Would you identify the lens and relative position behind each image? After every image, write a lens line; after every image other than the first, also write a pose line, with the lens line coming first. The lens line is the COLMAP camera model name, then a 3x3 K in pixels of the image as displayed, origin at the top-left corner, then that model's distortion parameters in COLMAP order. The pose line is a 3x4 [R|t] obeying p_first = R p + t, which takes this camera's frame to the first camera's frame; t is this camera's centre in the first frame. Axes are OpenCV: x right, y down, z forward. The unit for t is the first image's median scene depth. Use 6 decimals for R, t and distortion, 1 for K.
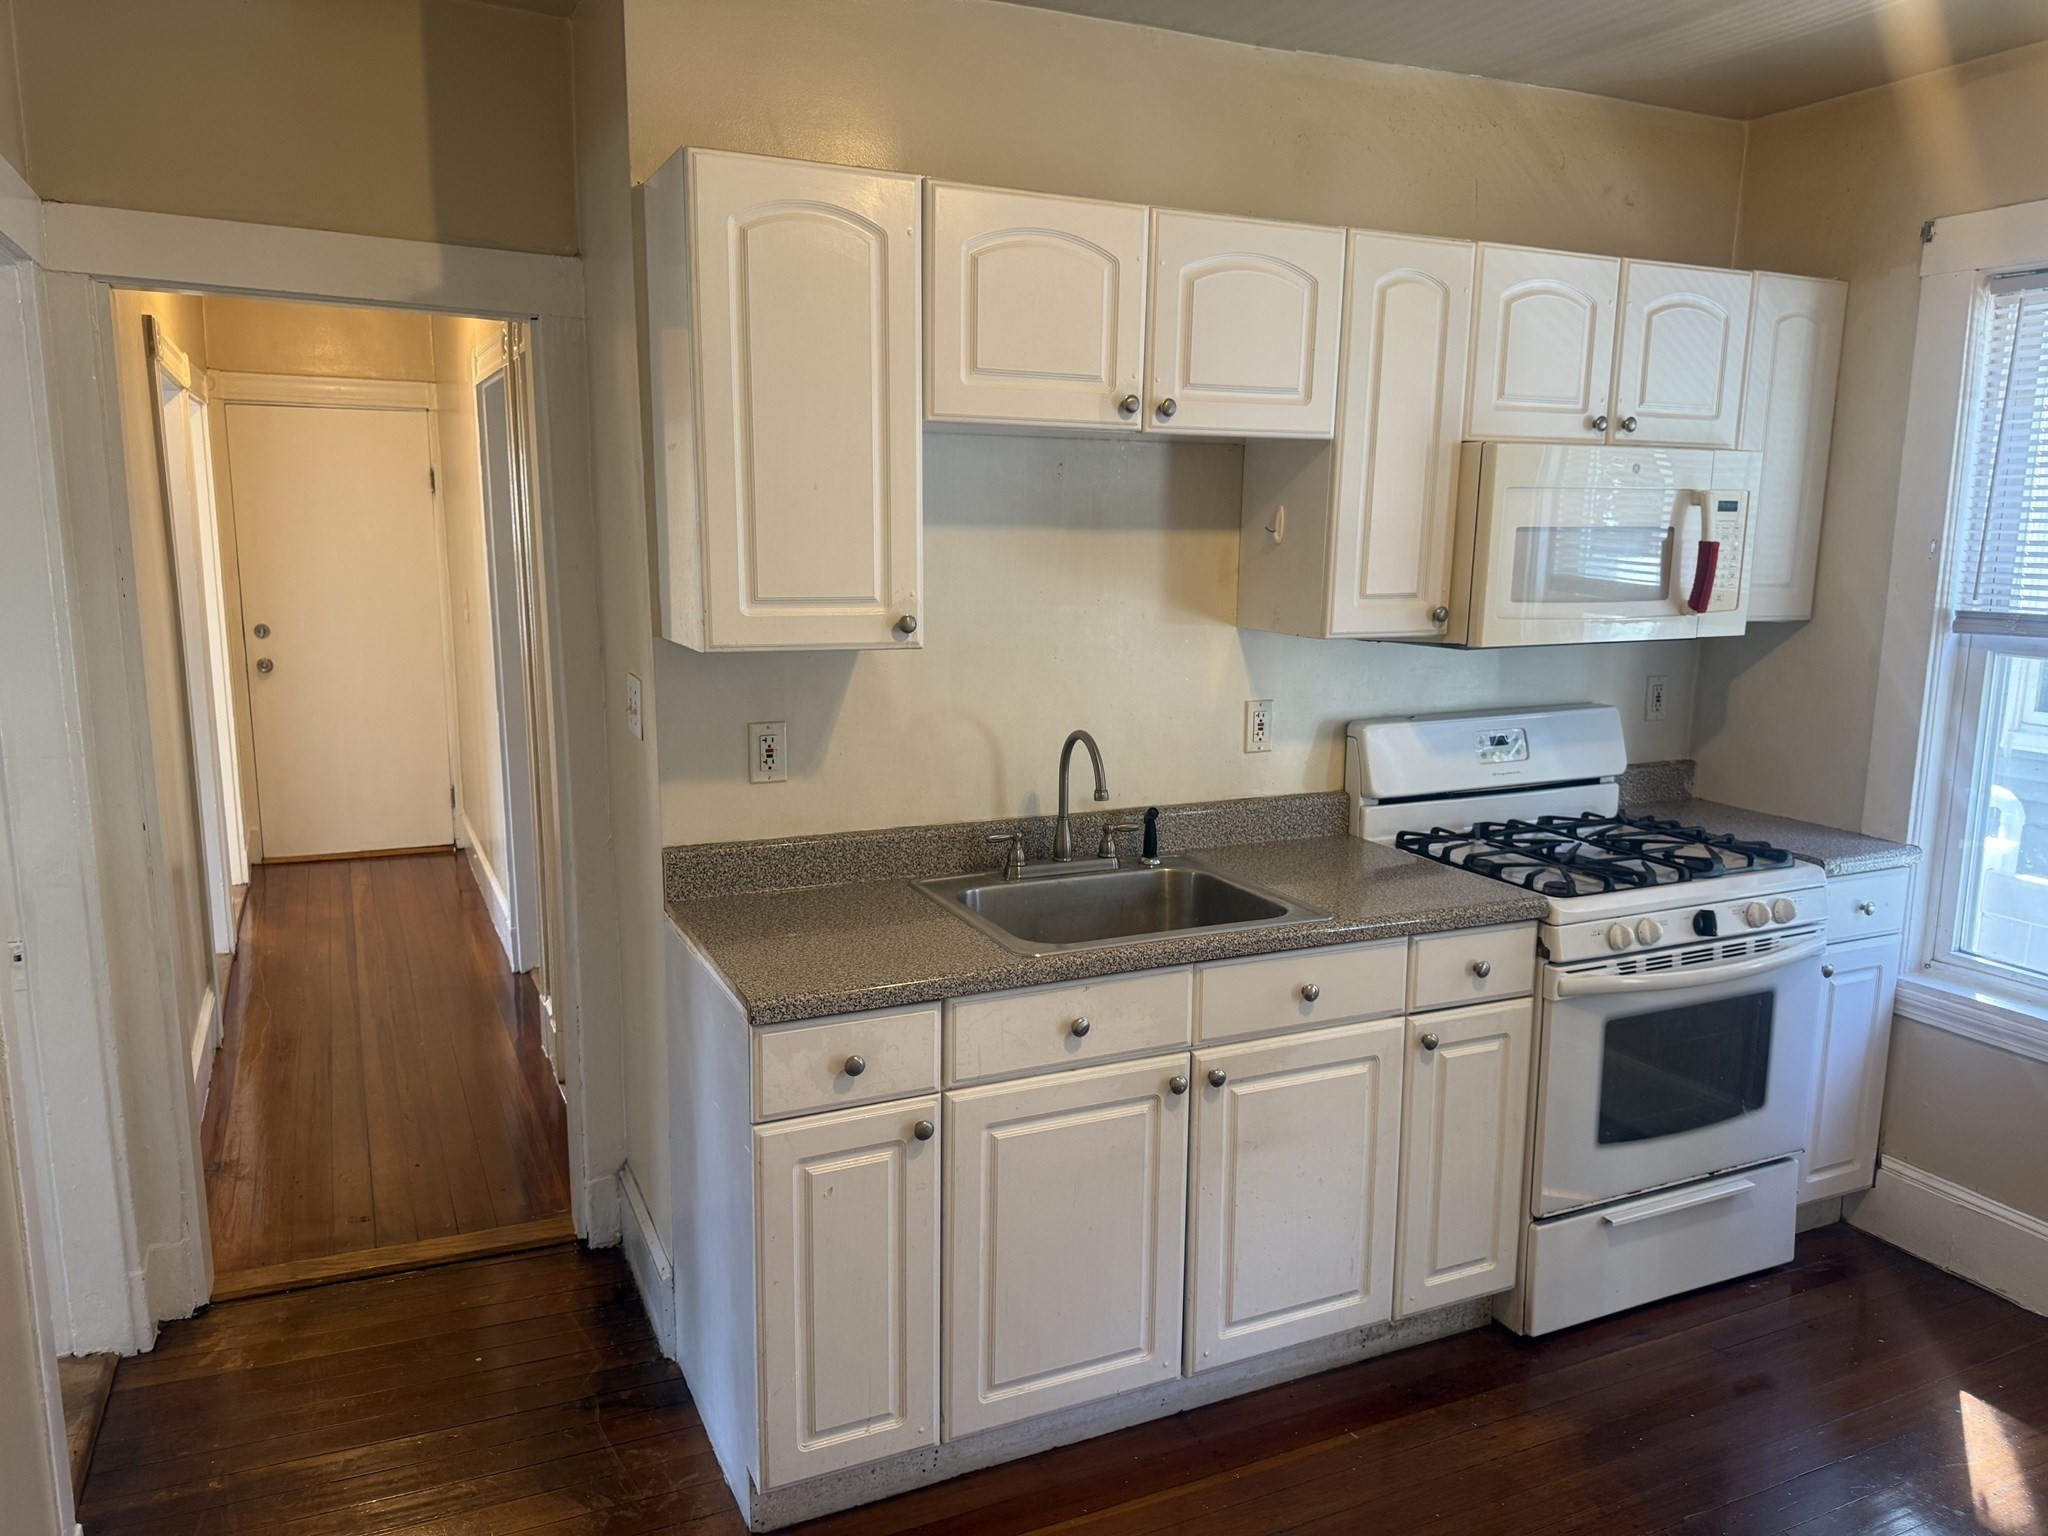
lens RADIAL K [[1444.7, 0, 1025.0], [0, 1444.7, 767.4], [0, 0, 1]] dist [0.065659, -0.083593]
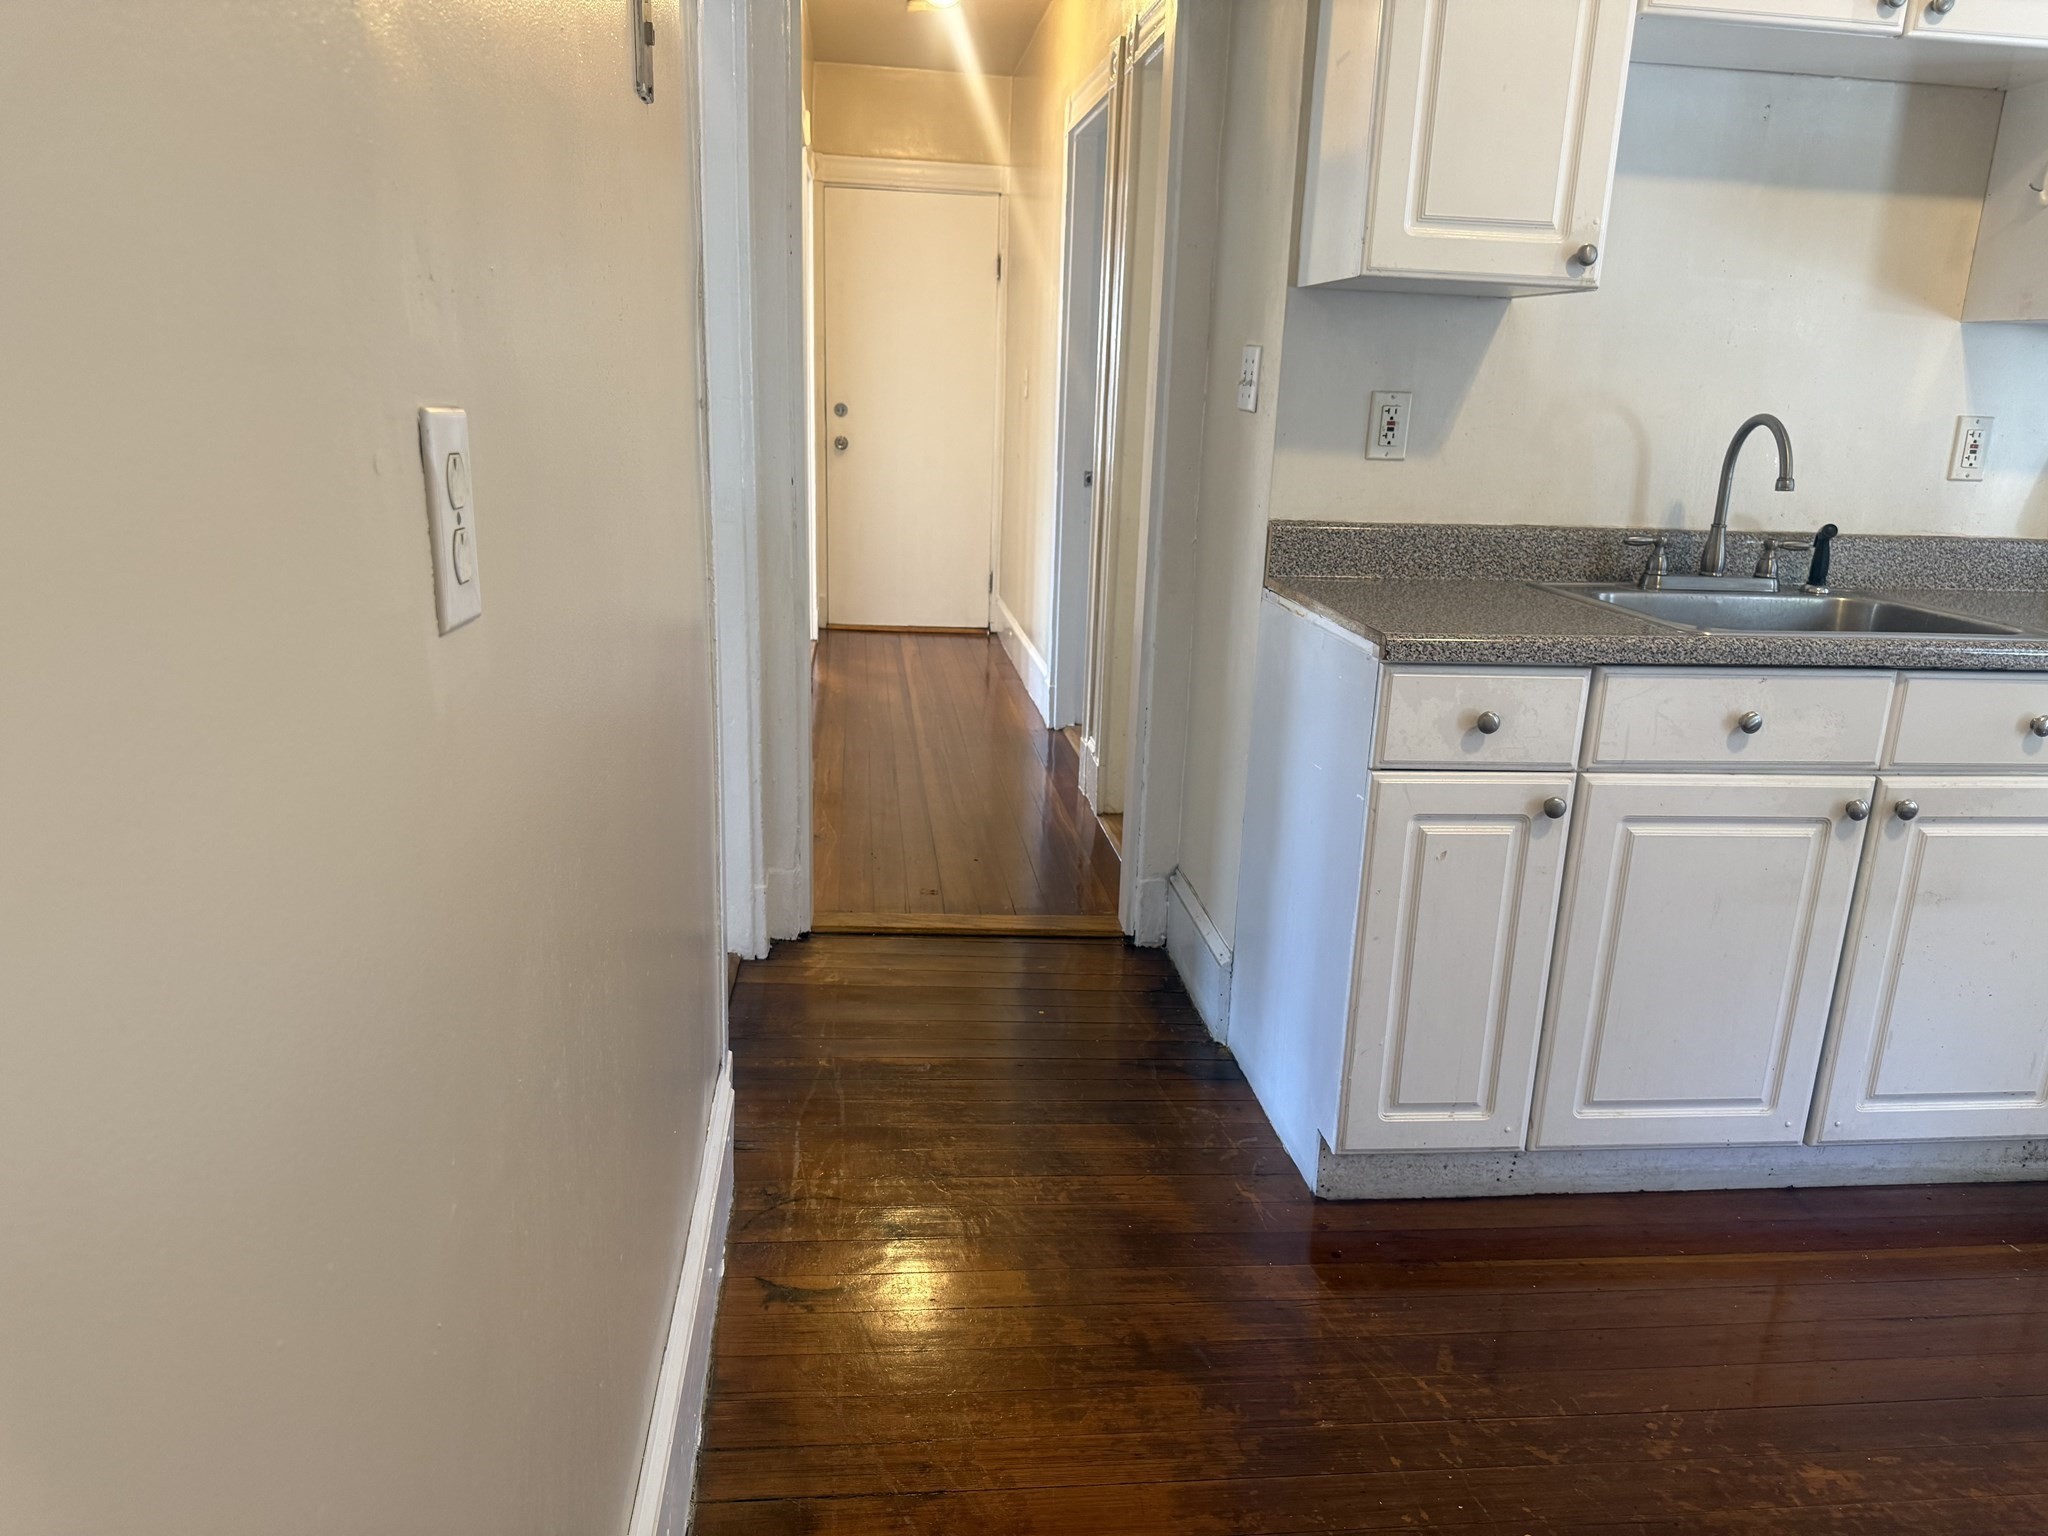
lens RADIAL K [[1444.7, 0, 1033.0], [0, 1444.7, 773.9], [0, 0, 1]] dist [0.065659, -0.083593]
pose [[0.947975, 0.107225, -0.299743, -0.091008], [-0.081974, 0.992037, 0.095622, 0.141799], [0.307609, -0.066076, 0.949216, 0.023328]]
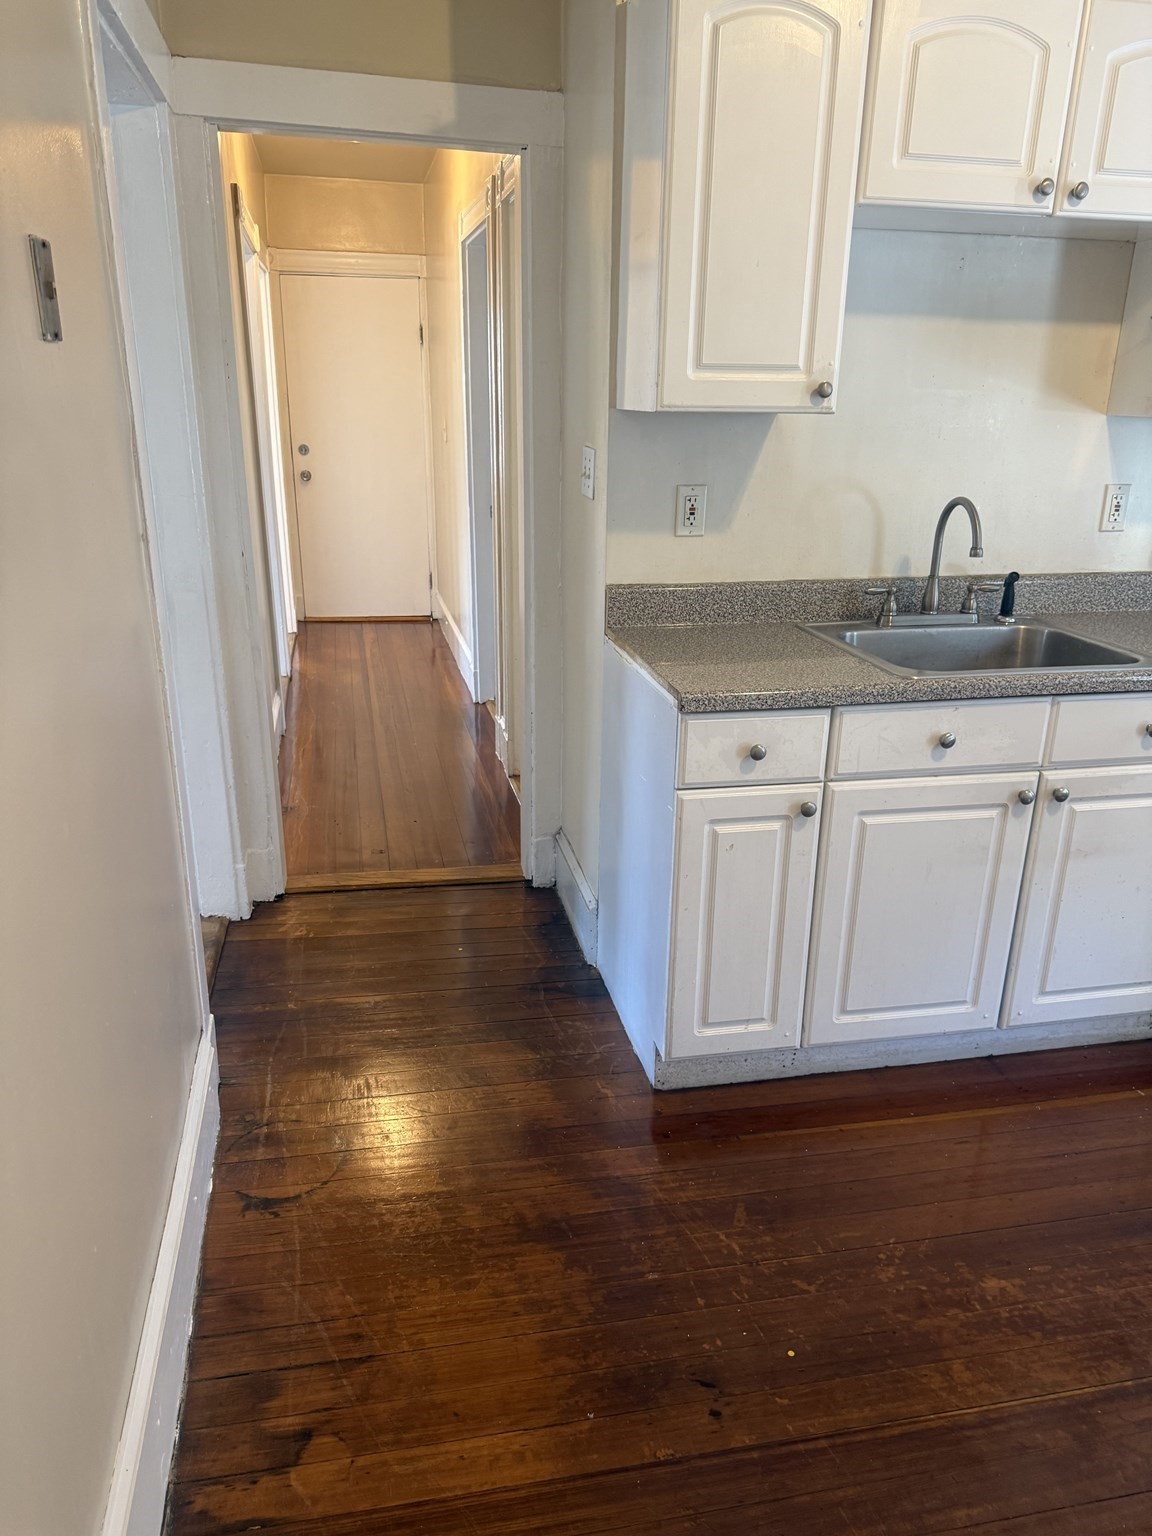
lens RADIAL K [[1083.5, 0, 567.8], [0, 1083.5, 769.8], [0, 0, 1]] dist [0.065659, -0.083593]
pose [[0.970960, 0.079689, -0.225579, -0.052916], [-0.043026, 0.985686, 0.163009, 0.061237], [0.235341, -0.148570, 0.960490, 0.046178]]
